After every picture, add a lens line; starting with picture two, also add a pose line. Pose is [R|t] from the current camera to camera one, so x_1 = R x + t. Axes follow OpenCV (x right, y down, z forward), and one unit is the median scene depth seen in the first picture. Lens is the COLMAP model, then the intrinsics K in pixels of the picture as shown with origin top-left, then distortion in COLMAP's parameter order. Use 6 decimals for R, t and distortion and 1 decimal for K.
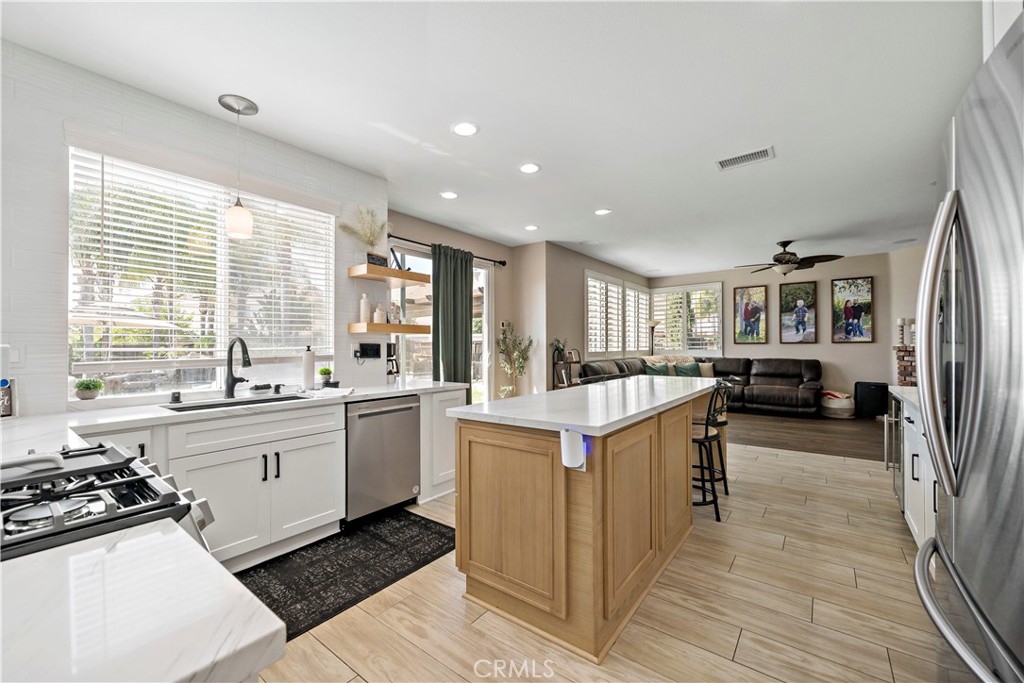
lens RADIAL K [[409.5, 0, 505.6], [0, 409.5, 345.0], [0, 0, 1]] dist [-0.003112, -0.000168]
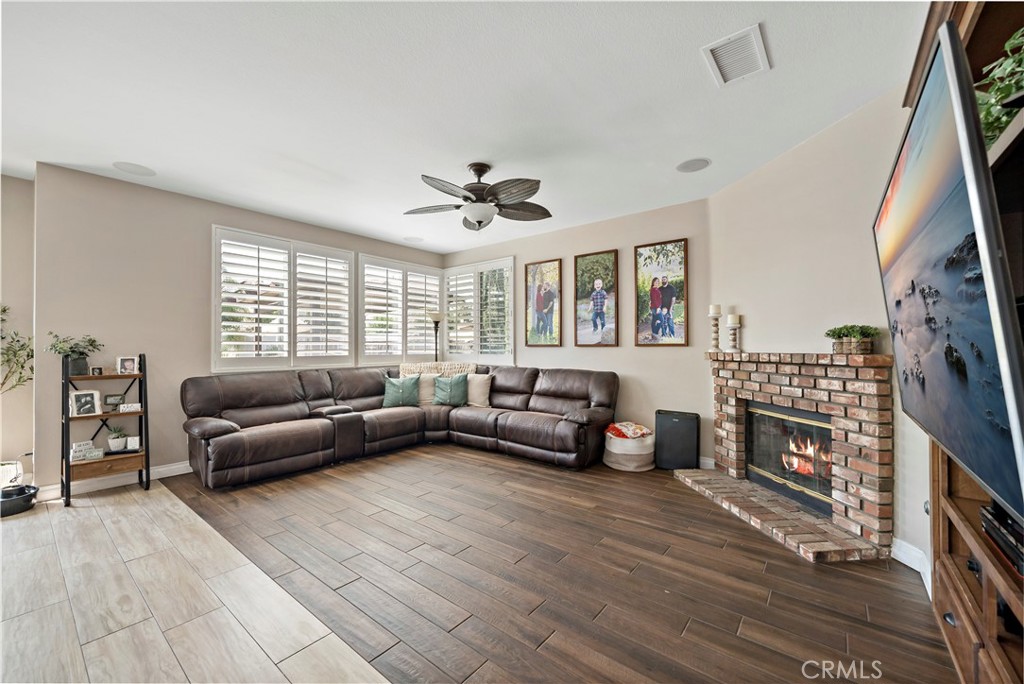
lens RADIAL K [[409.5, 0, 509.1], [0, 409.5, 344.0], [0, 0, 1]] dist [-0.003112, -0.000168]
pose [[0.999826, 0.005591, -0.017786, 0.630814], [-0.005661, 0.999977, -0.003849, -0.004635], [0.017764, 0.003949, 0.999834, 0.371397]]
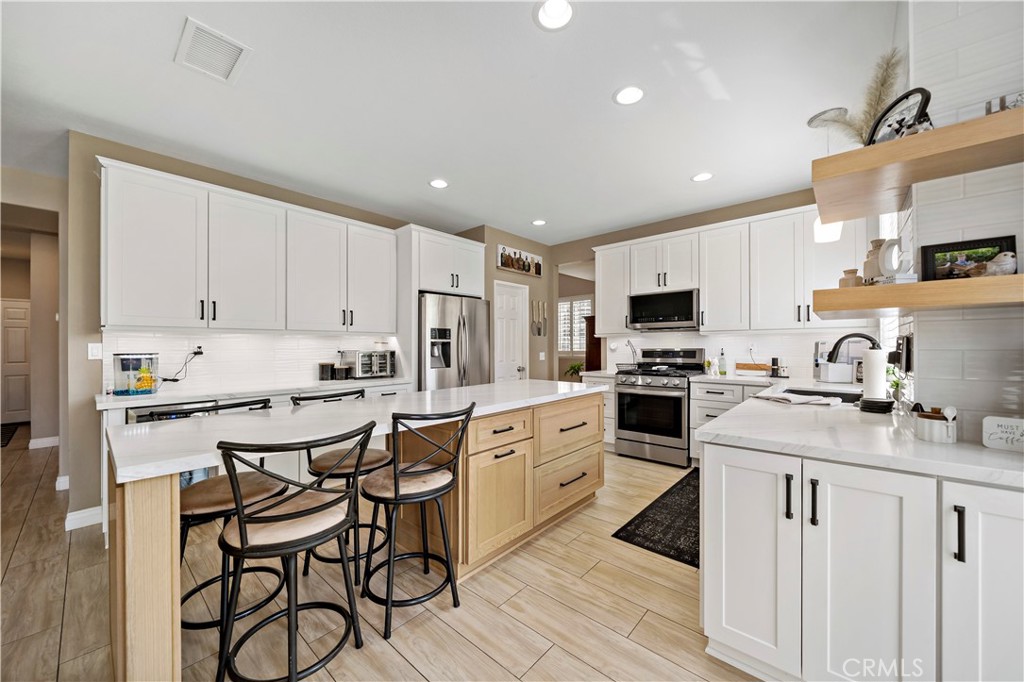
lens RADIAL K [[377.4, 0, 516.0], [0, 377.4, 346.9], [0, 0, 1]] dist [-0.001921, -0.000178]
pose [[-0.997807, 0.013351, 0.064825, 0.038393], [0.013354, 0.999911, -0.000384, 0.001248], [-0.064824, 0.000482, -0.997897, 0.730823]]
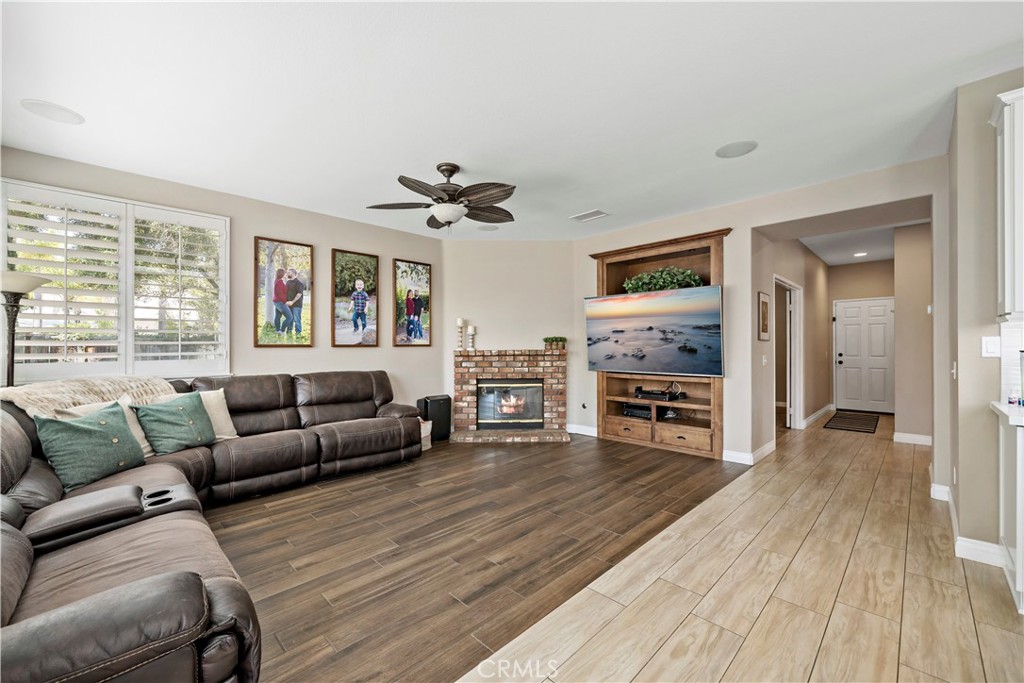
lens RADIAL K [[409.5, 0, 519.5], [0, 409.5, 348.0], [0, 0, 1]] dist [-0.003112, -0.000168]
pose [[0.111577, 0.002682, 0.993752, 0.109469], [0.003108, 0.999991, -0.003047, 0.000738], [-0.993751, 0.003429, 0.111567, 0.719598]]
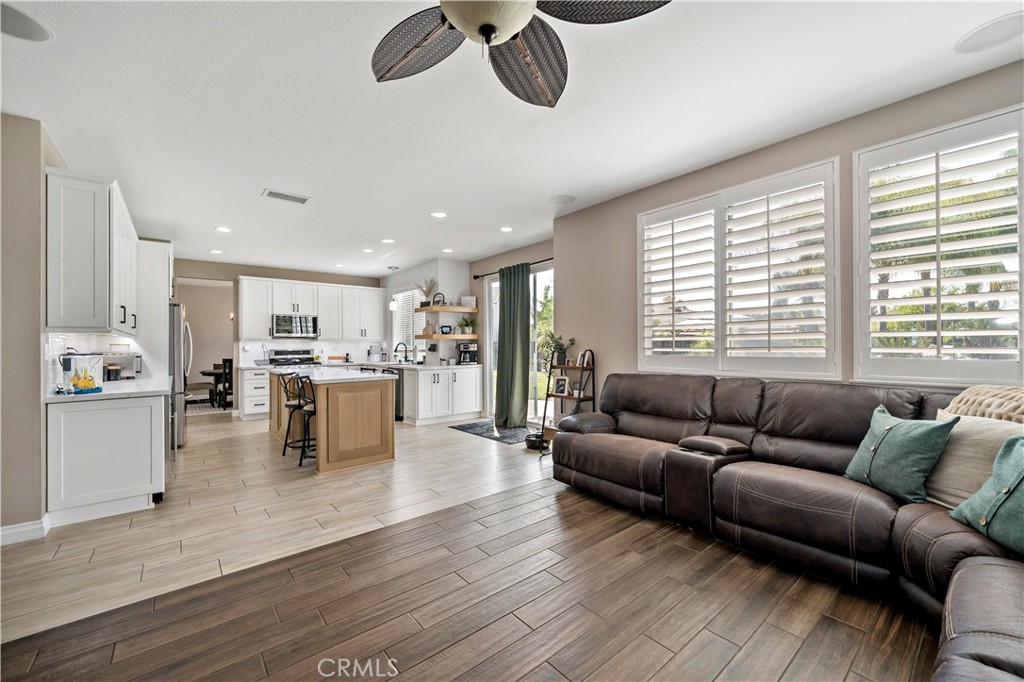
lens RADIAL K [[409.5, 0, 516.4], [0, 409.5, 341.9], [0, 0, 1]] dist [-0.003112, -0.000168]
pose [[-0.213113, 0.001490, -0.977026, 0.779197], [0.012487, 0.999921, -0.001199, -0.003926], [0.976948, -0.012456, -0.213115, 0.918432]]
